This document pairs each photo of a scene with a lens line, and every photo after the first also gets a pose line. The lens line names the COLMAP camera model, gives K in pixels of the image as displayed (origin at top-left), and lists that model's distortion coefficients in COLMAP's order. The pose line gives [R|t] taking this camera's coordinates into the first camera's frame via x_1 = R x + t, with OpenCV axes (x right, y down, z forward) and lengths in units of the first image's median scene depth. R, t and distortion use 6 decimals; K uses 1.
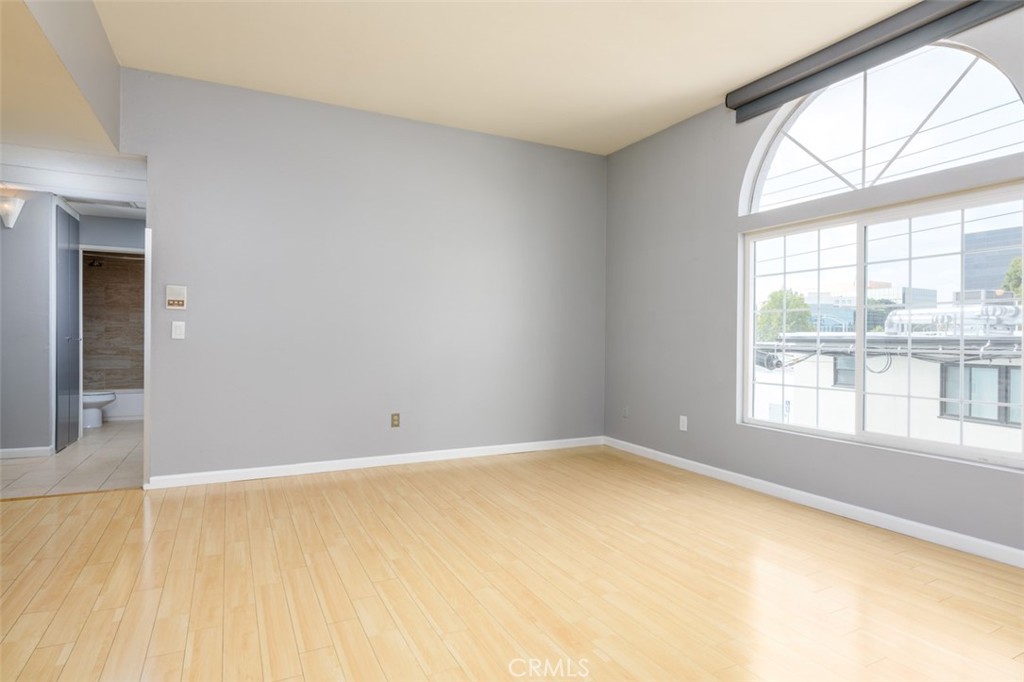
lens RADIAL K [[567.4, 0, 509.0], [0, 567.4, 334.7], [0, 0, 1]] dist [-0.005833, -0.001913]
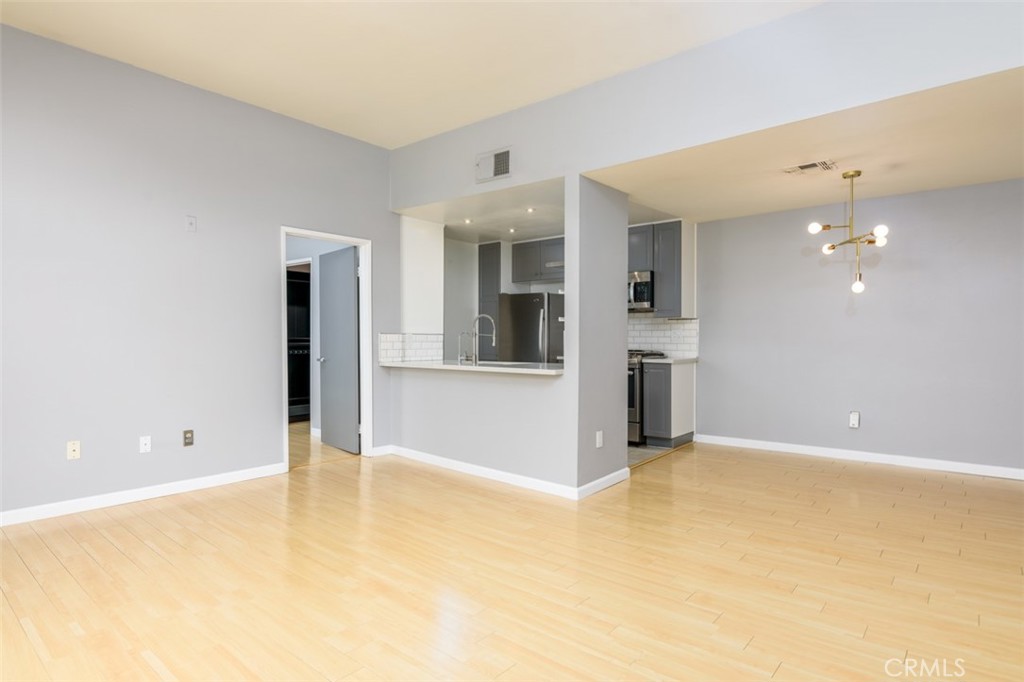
lens RADIAL K [[551.9, 0, 504.1], [0, 551.9, 353.9], [0, 0, 1]] dist [-0.015999, -0.000336]
pose [[-0.922183, 0.003275, -0.386739, 0.190448], [-0.005239, 0.999767, 0.020958, 0.003064], [0.386717, 0.021353, -0.921951, 1.340301]]
